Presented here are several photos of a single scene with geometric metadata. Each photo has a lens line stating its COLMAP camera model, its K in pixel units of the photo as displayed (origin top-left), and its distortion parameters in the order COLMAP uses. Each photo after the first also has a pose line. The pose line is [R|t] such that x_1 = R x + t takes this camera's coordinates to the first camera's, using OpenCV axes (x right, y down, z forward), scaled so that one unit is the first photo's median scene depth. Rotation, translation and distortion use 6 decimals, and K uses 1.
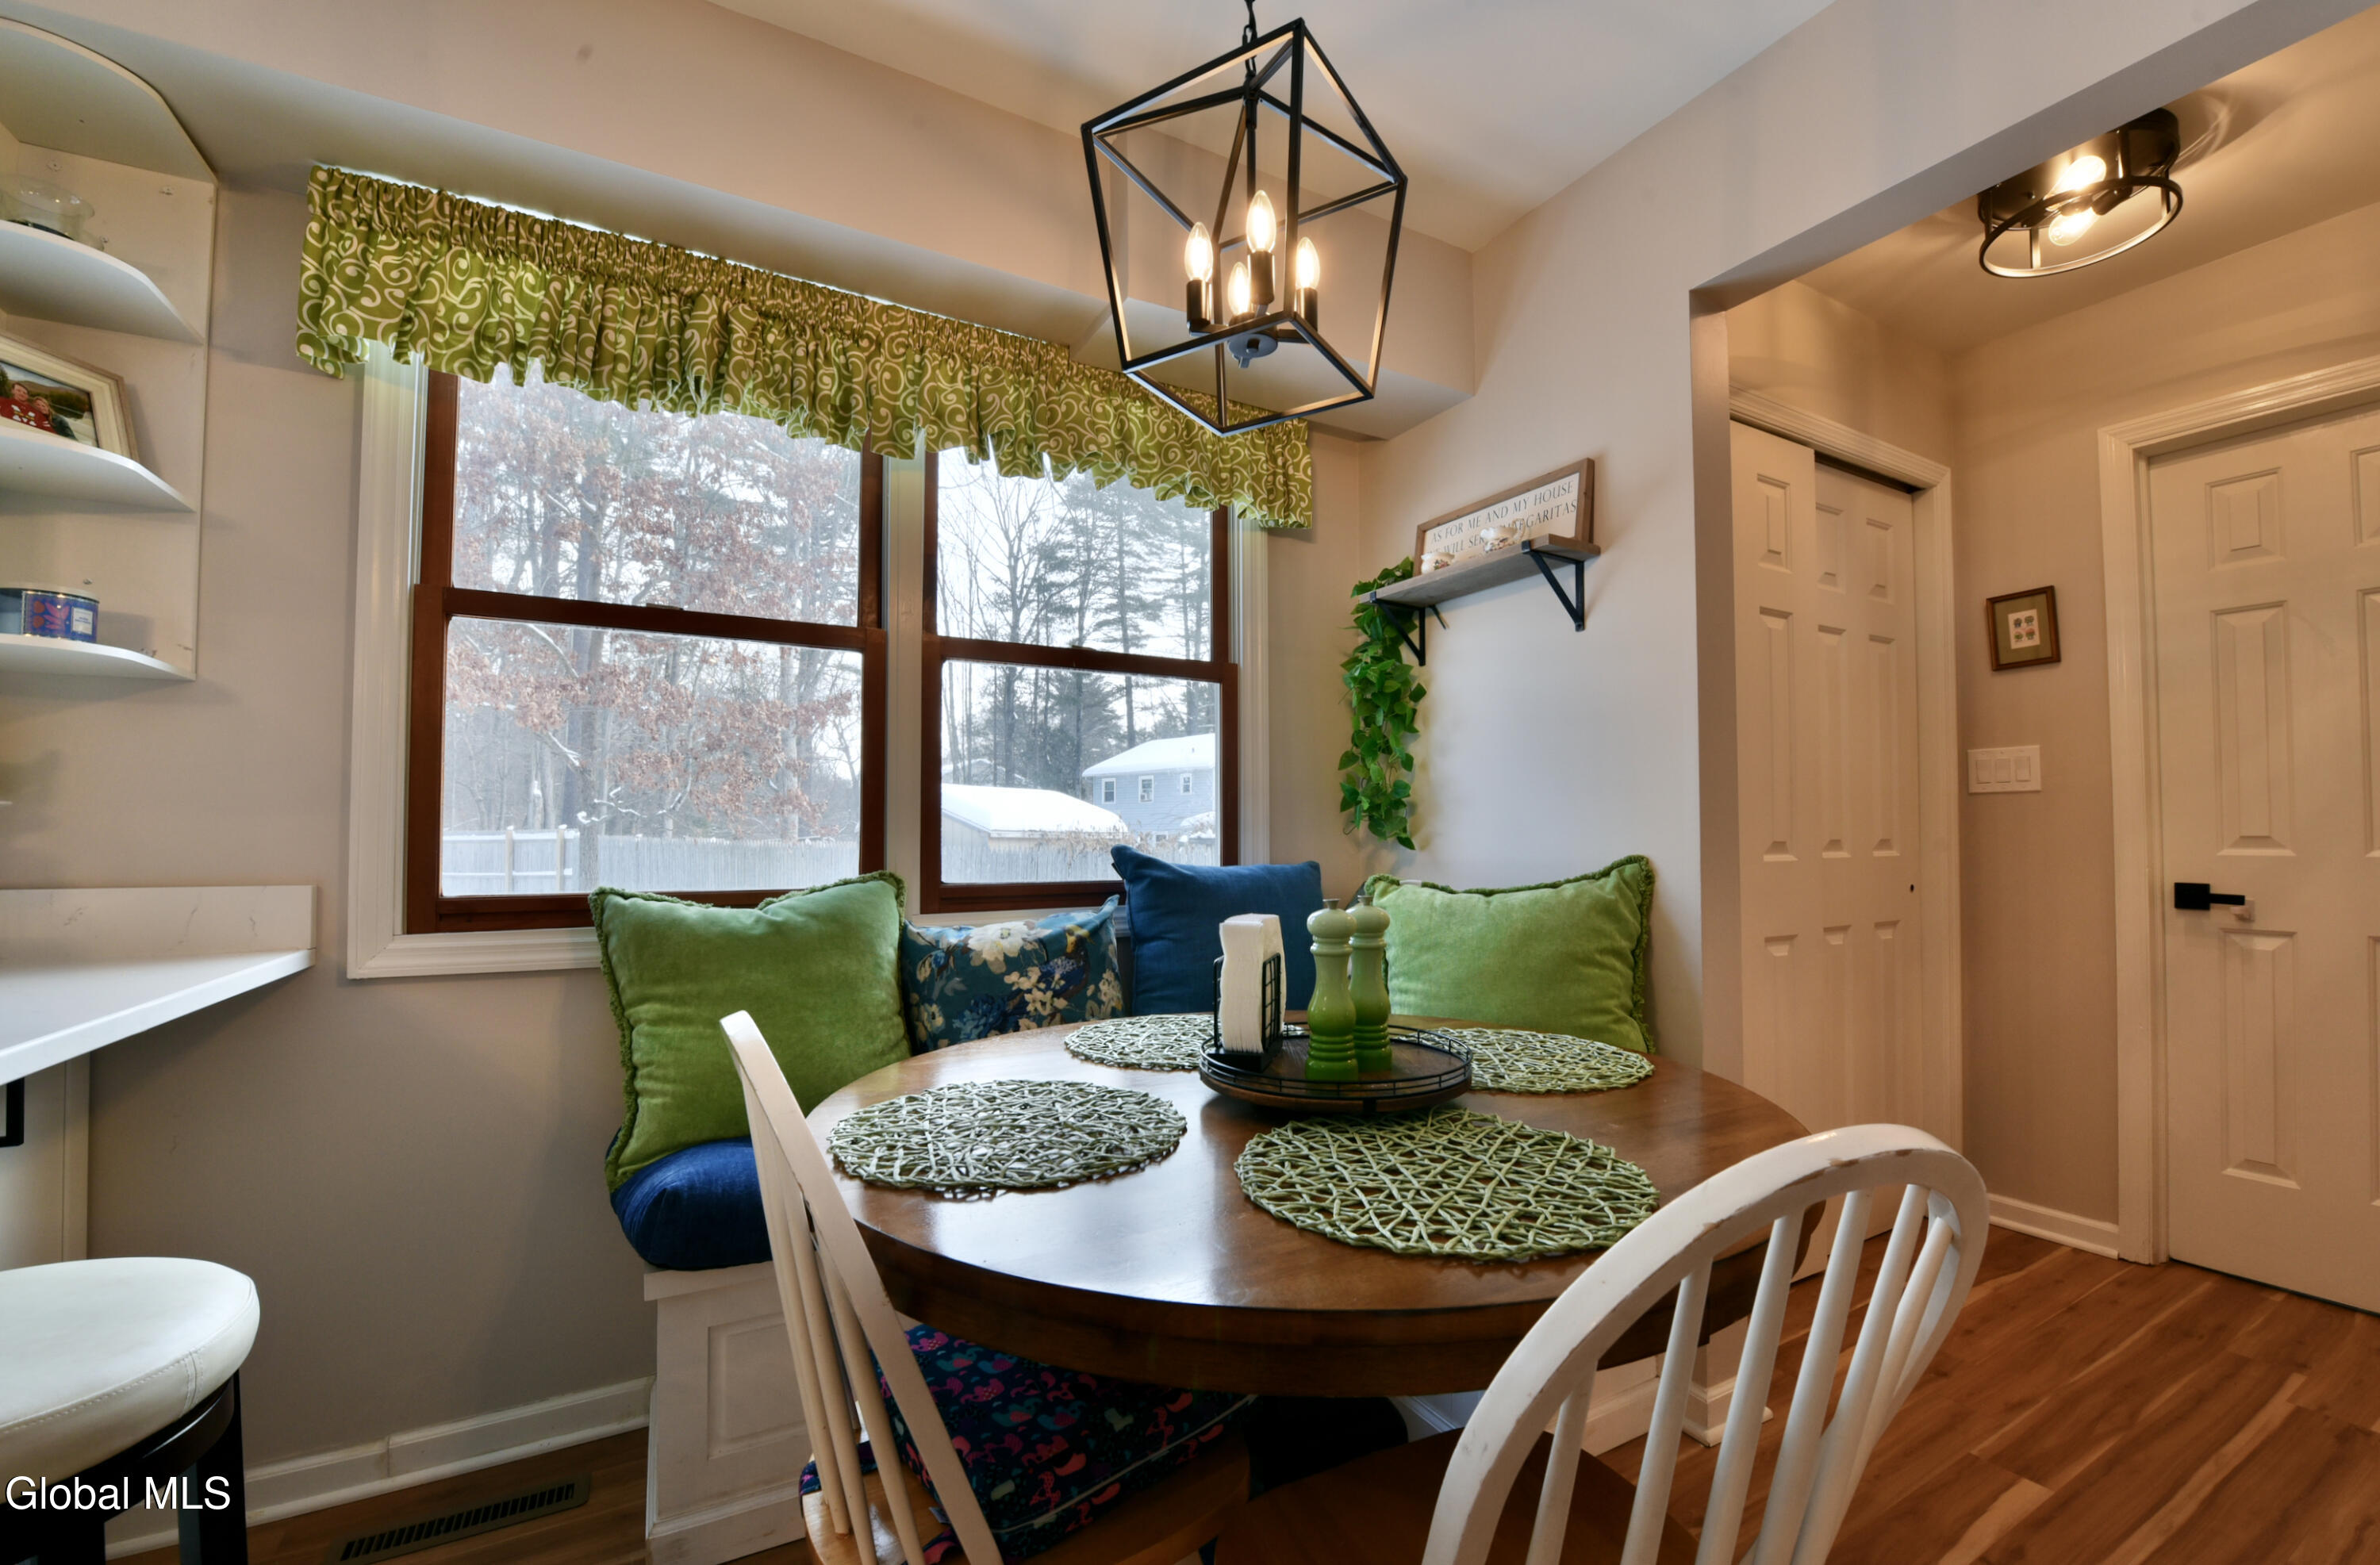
lens RADIAL K [[950.4, 0, 1202.2], [0, 950.4, 812.0], [0, 0, 1]] dist [-0.020467, -0.000841]
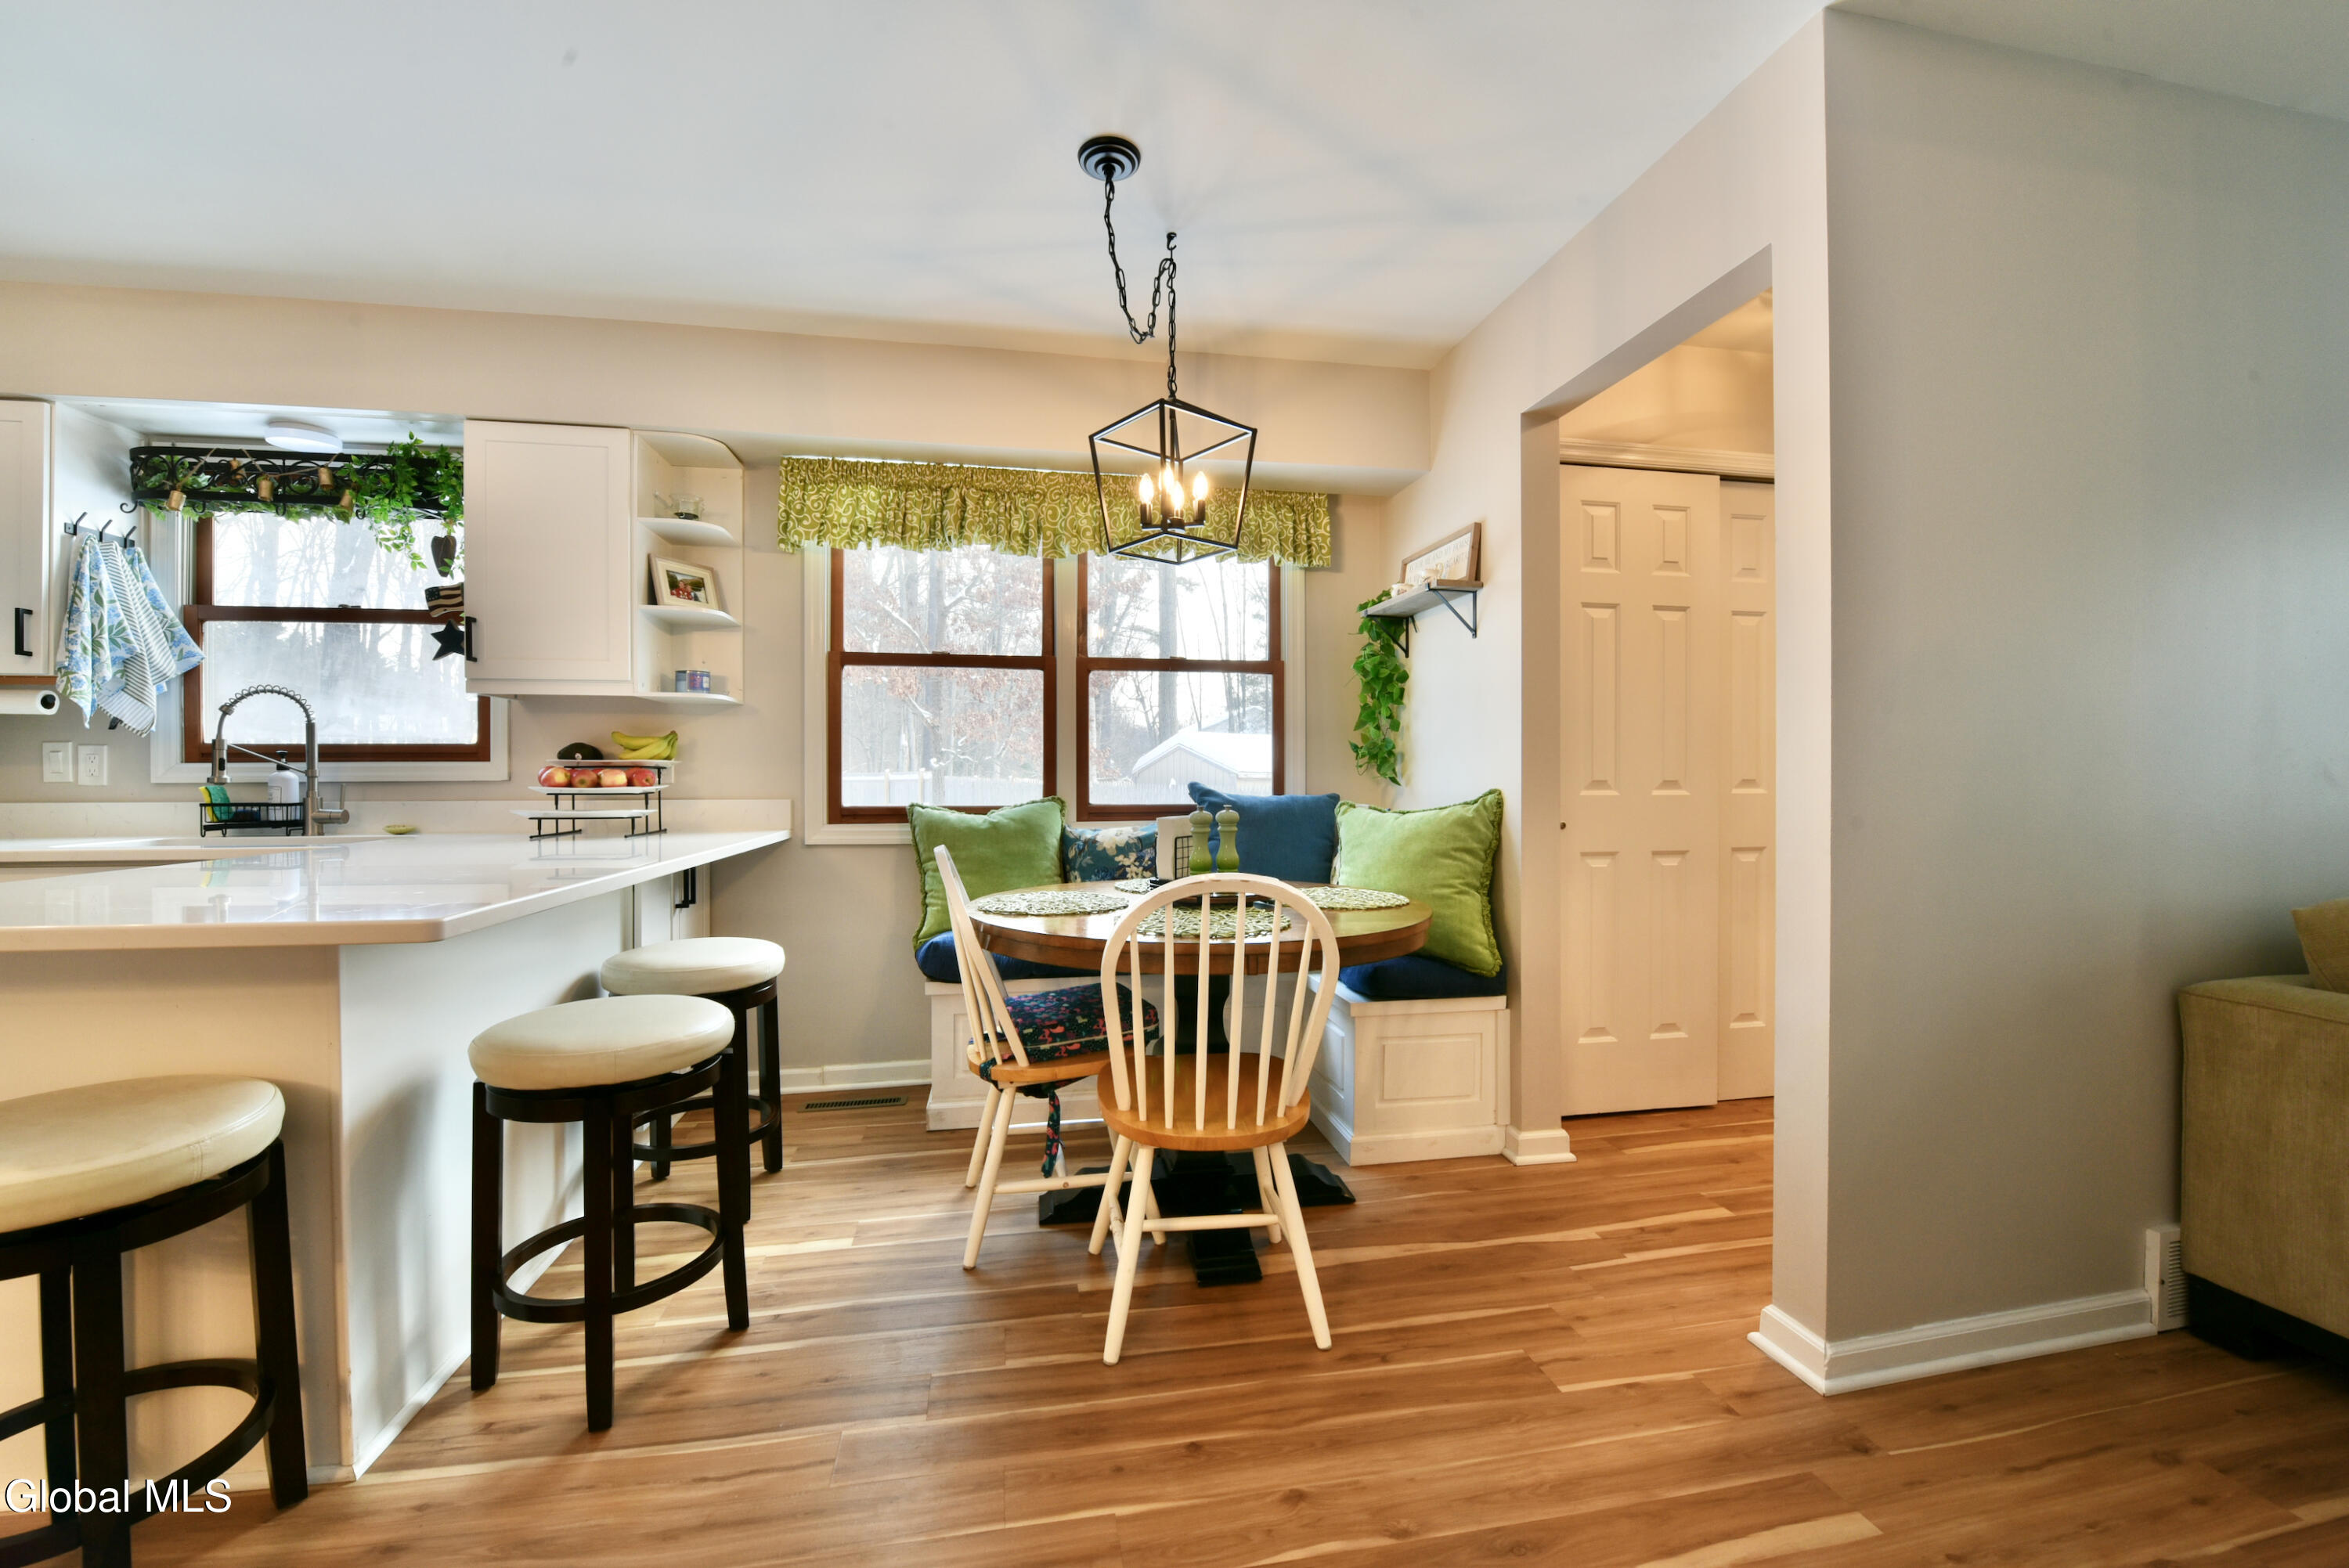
lens RADIAL K [[942.1, 0, 1174.5], [0, 942.1, 784.0], [0, 0, 1]] dist [-0.011993, -0.004092]
pose [[0.941847, 0.002333, -0.336035, 0.482450], [0.008774, 0.999464, 0.031530, -0.014133], [0.335928, -0.032645, 0.941322, -0.592856]]
